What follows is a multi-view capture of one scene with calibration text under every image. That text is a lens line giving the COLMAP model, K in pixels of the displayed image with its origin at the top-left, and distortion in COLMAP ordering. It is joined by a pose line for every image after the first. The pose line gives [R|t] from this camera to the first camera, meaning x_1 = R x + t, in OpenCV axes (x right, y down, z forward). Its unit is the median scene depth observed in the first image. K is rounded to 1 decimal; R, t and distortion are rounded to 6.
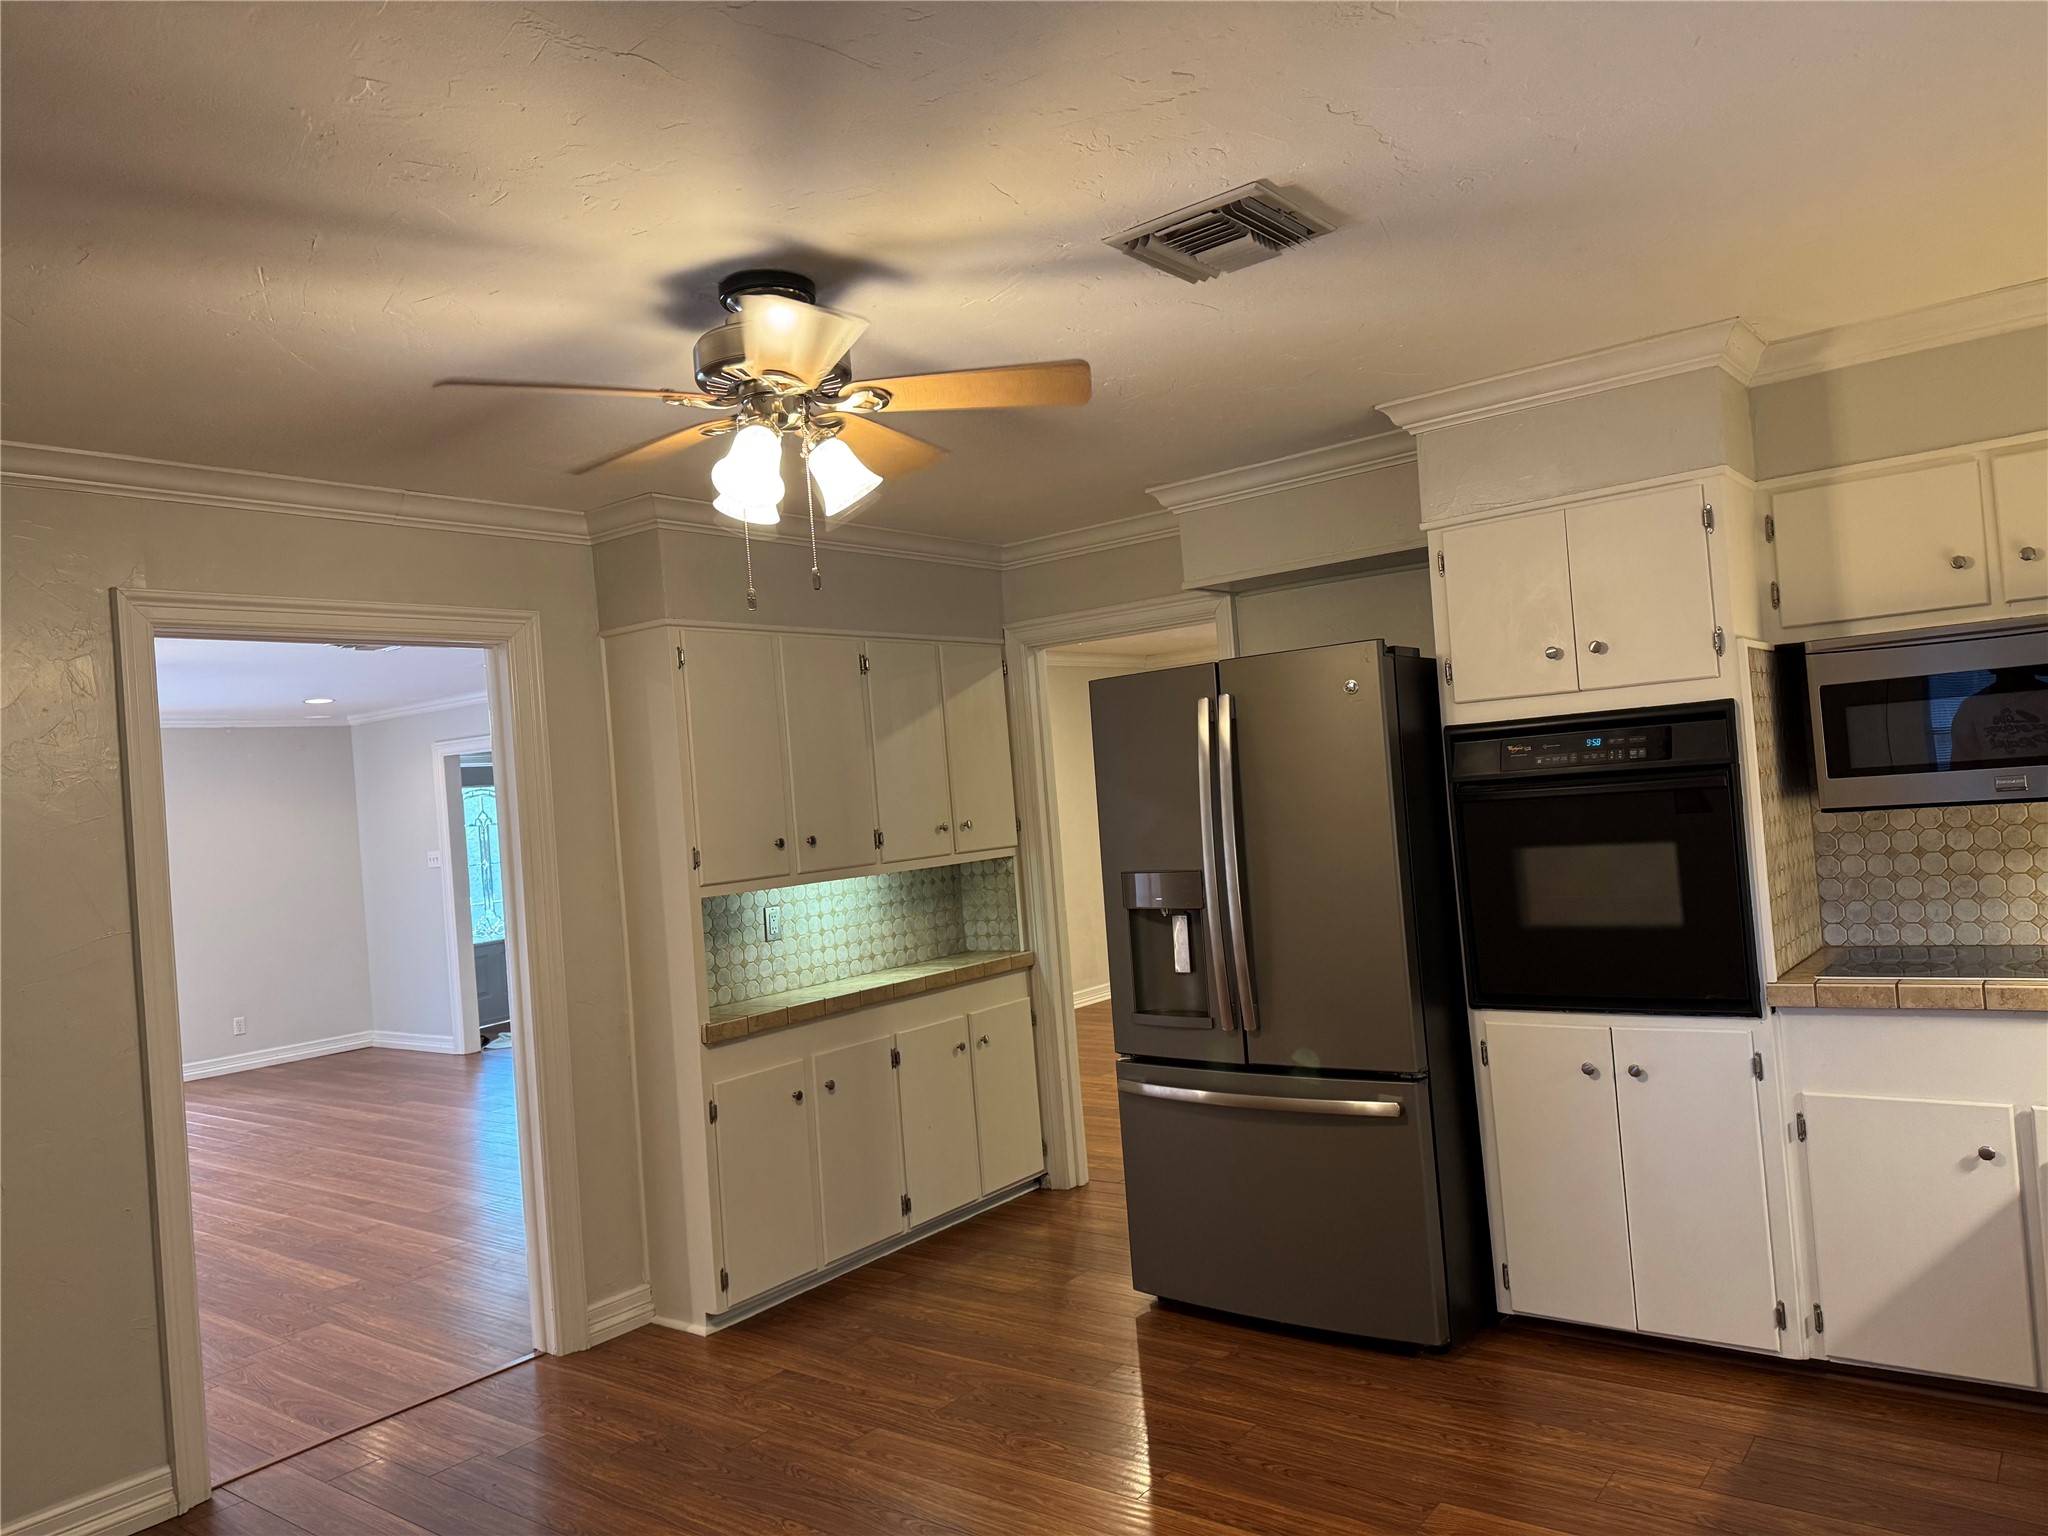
lens RADIAL K [[1447.5, 0, 1020.7], [0, 1447.5, 768.1], [0, 0, 1]] dist [-0.002199, -0.001576]
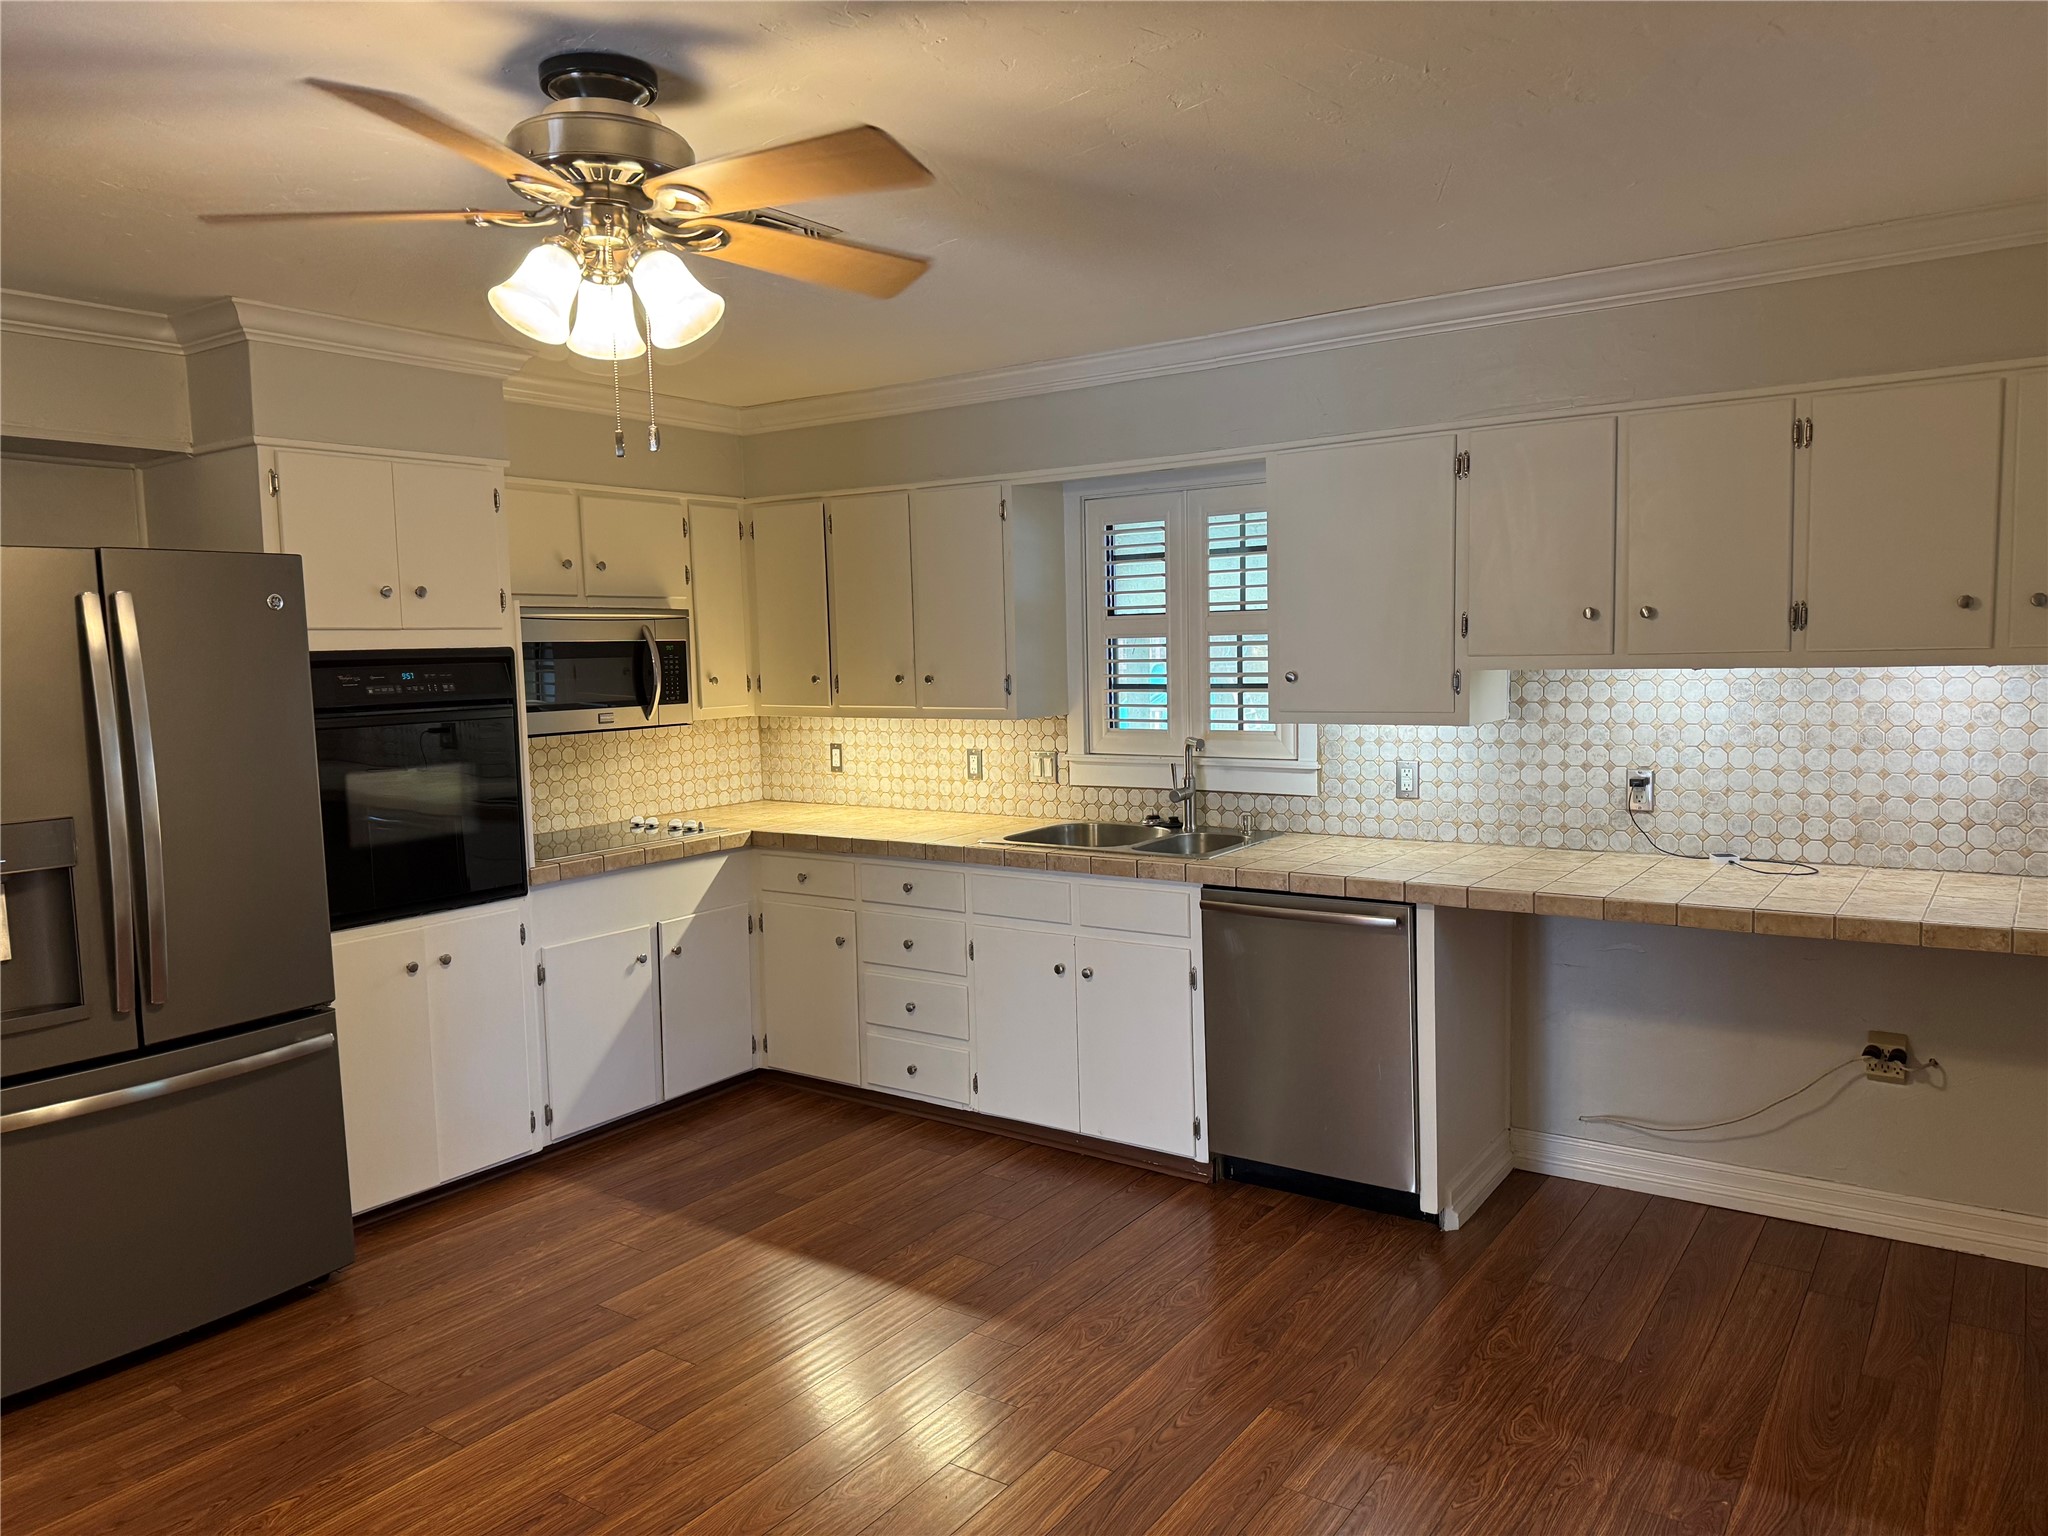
lens RADIAL K [[1447.5, 0, 1020.8], [0, 1447.5, 769.3], [0, 0, 1]] dist [-0.002199, -0.001576]
pose [[-0.050507, -0.007308, 0.998697, -0.802659], [0.012957, 0.999884, 0.007972, 0.055614], [-0.998640, 0.013343, -0.050407, 0.623017]]
